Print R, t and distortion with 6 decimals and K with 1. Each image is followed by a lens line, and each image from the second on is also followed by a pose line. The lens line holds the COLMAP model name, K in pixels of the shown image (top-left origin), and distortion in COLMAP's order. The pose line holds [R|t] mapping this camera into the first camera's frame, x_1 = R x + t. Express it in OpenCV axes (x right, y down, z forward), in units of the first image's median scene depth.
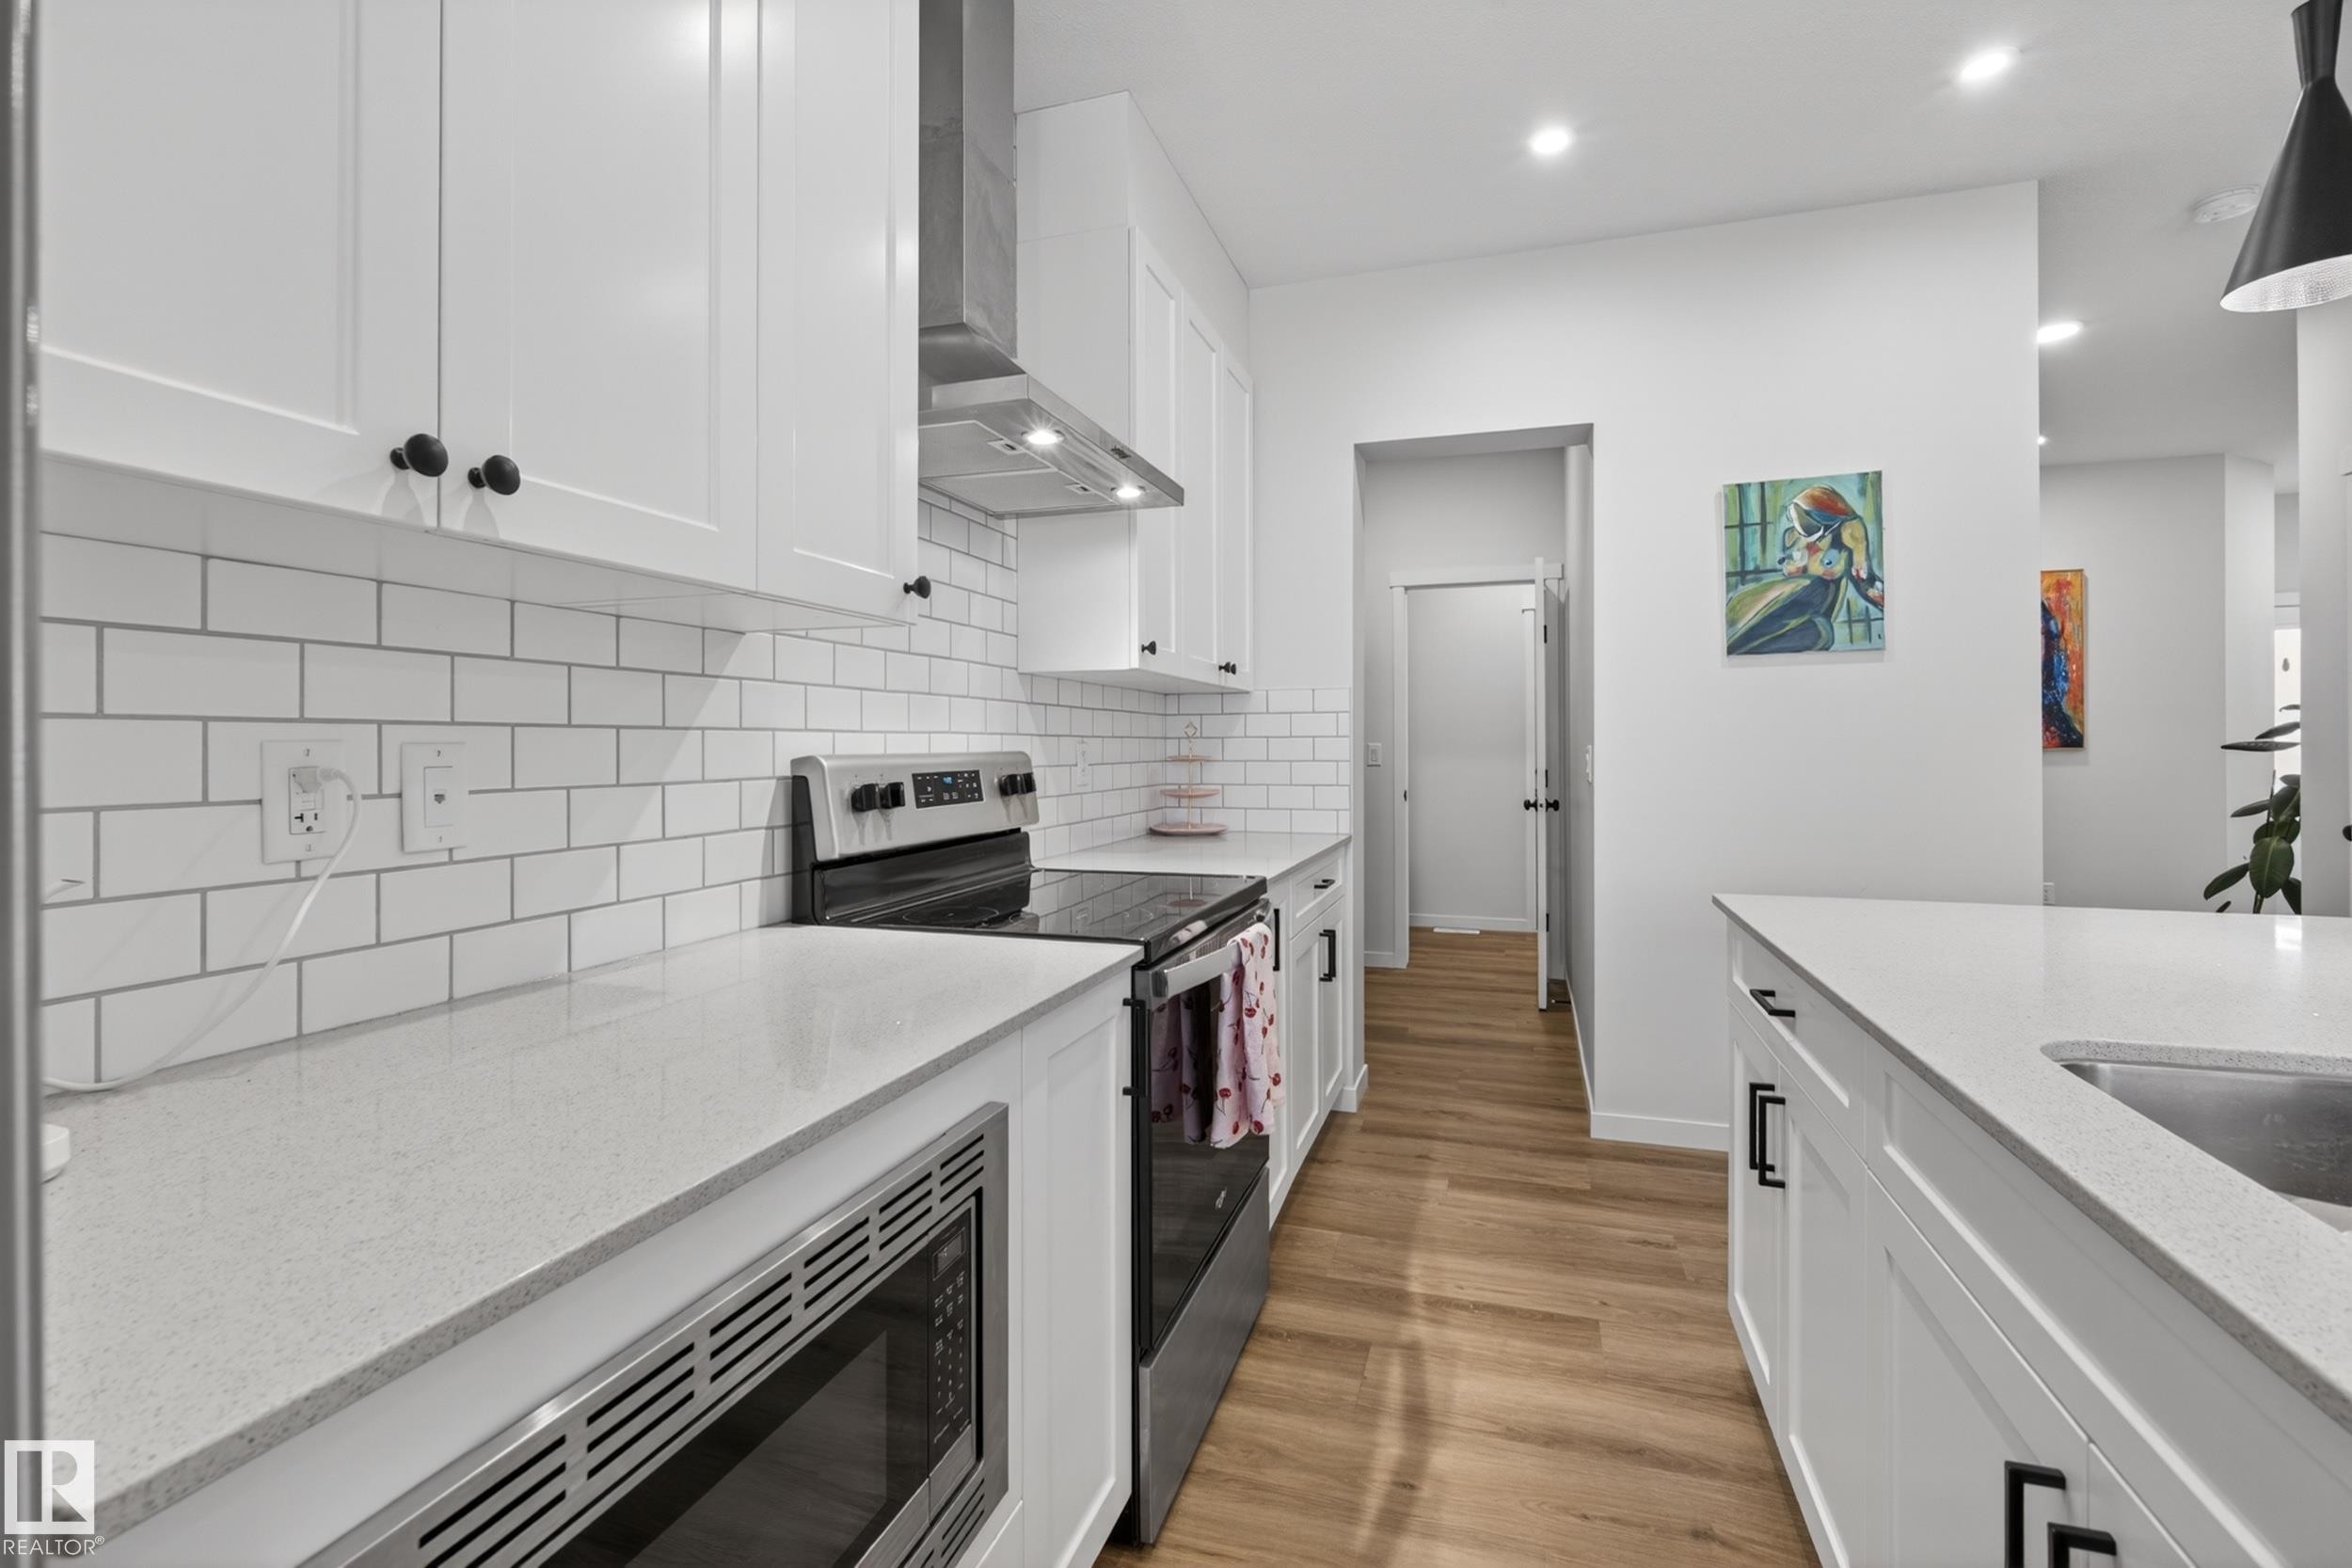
lens RADIAL K [[1021.6, 0, 1176.2], [0, 1021.6, 740.1], [0, 0, 1]] dist [-0.017354, 0.004103]
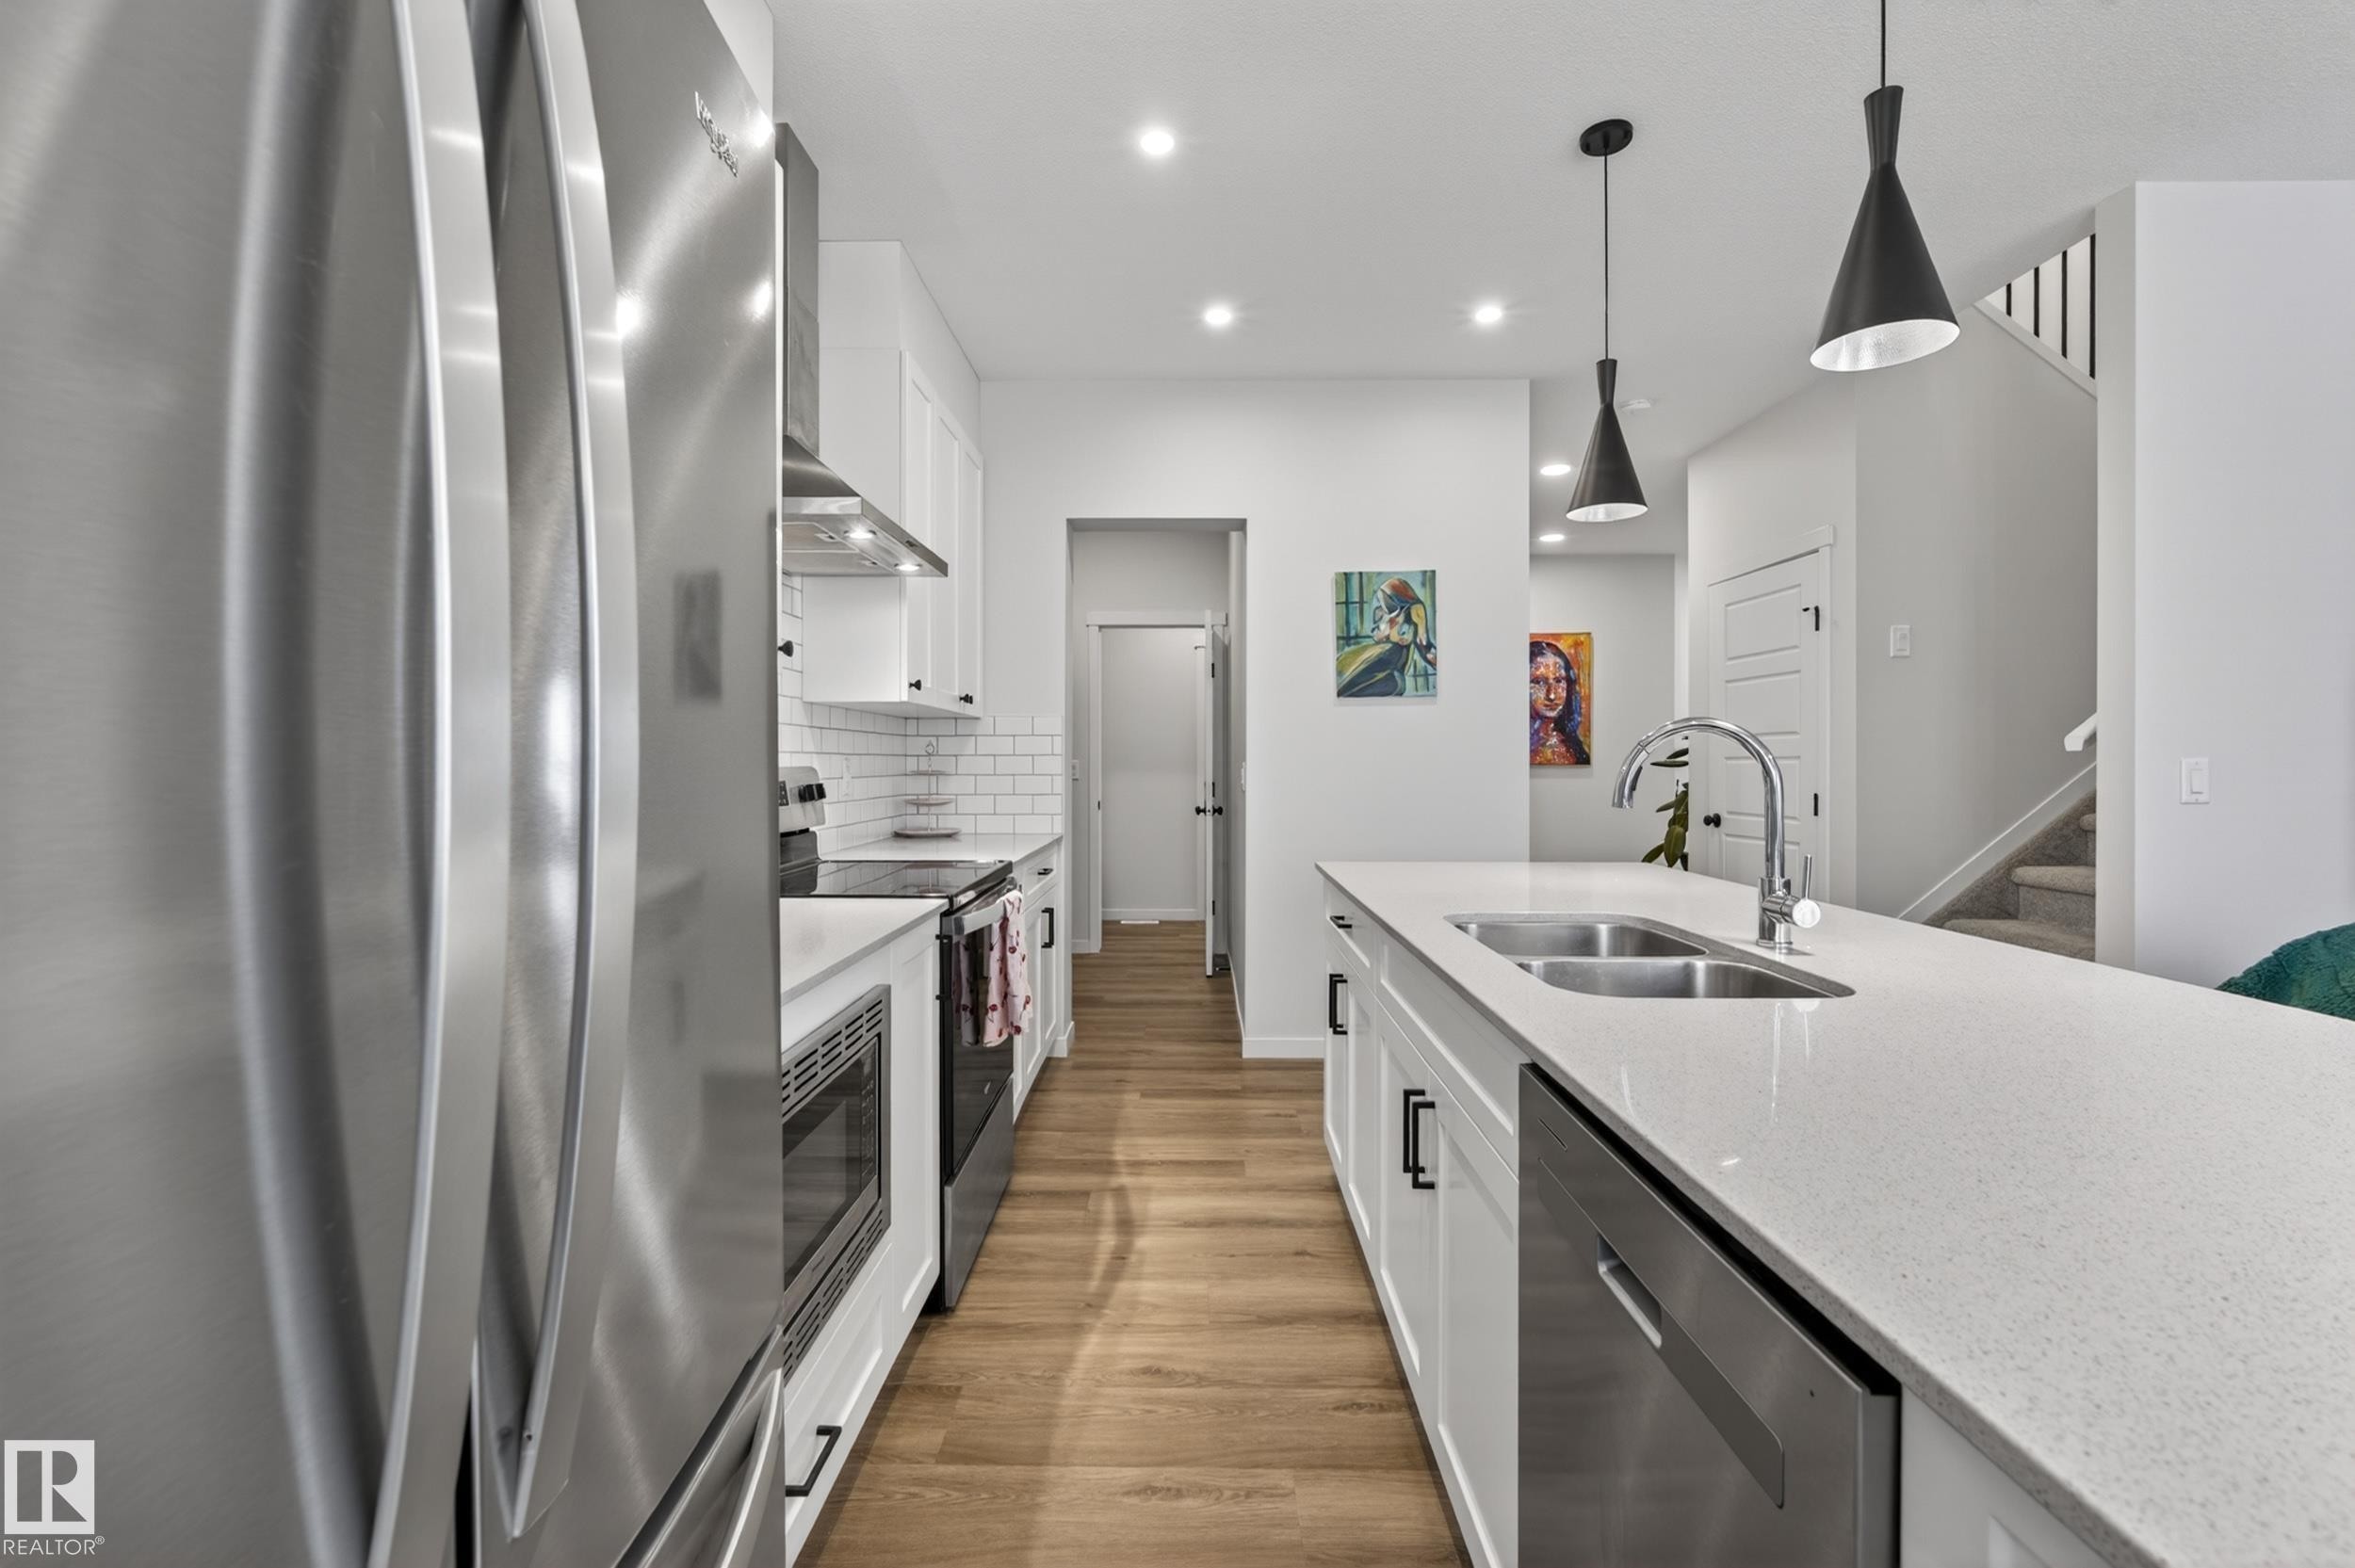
lens RADIAL K [[1022.9, 0, 1170.2], [0, 1022.9, 764.5], [0, 0, 1]] dist [-0.017354, 0.004103]
pose [[0.954371, 0.001714, 0.298617, -0.104535], [-0.004009, 0.999967, 0.007074, -0.001718], [-0.298595, -0.007948, 0.954347, -0.309297]]
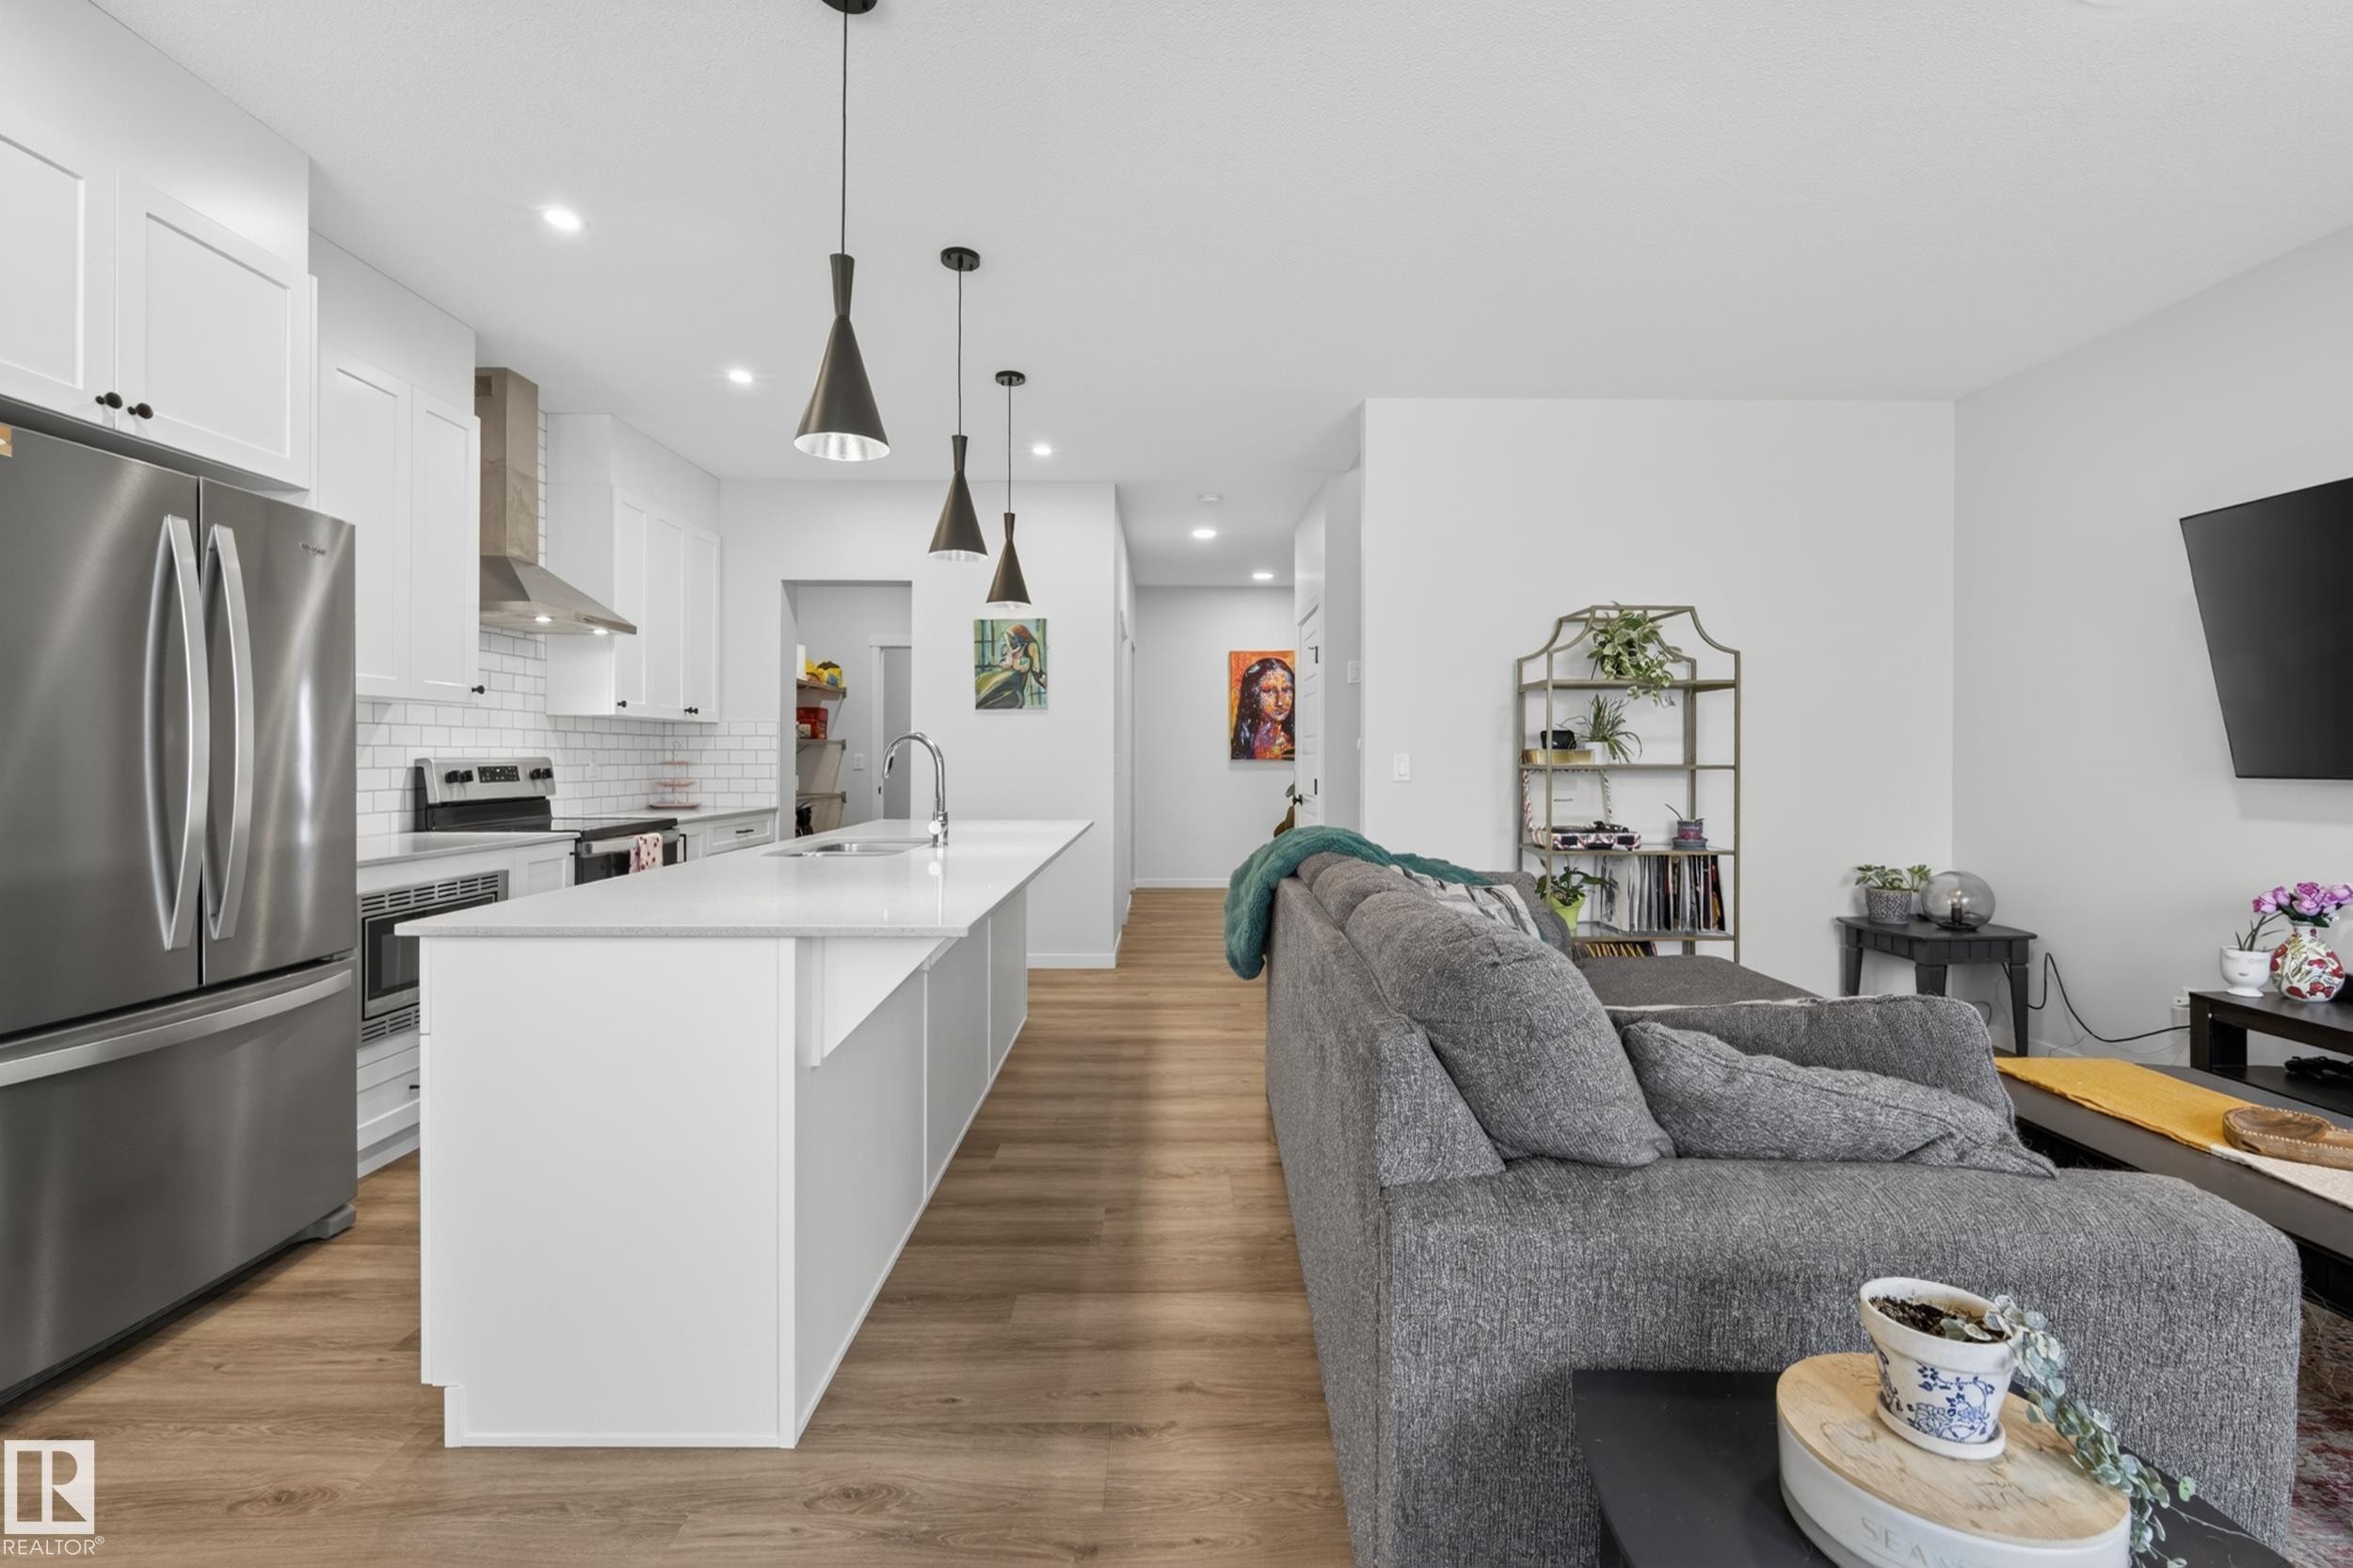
lens RADIAL K [[1022.1, 0, 1193.7], [0, 1022.1, 758.8], [0, 0, 1]] dist [-0.017354, 0.004103]
pose [[0.938762, 0.003290, 0.344551, 0.328205], [-0.005697, 0.999966, 0.005973, -0.003928], [-0.344519, -0.007570, 0.938749, -1.189341]]
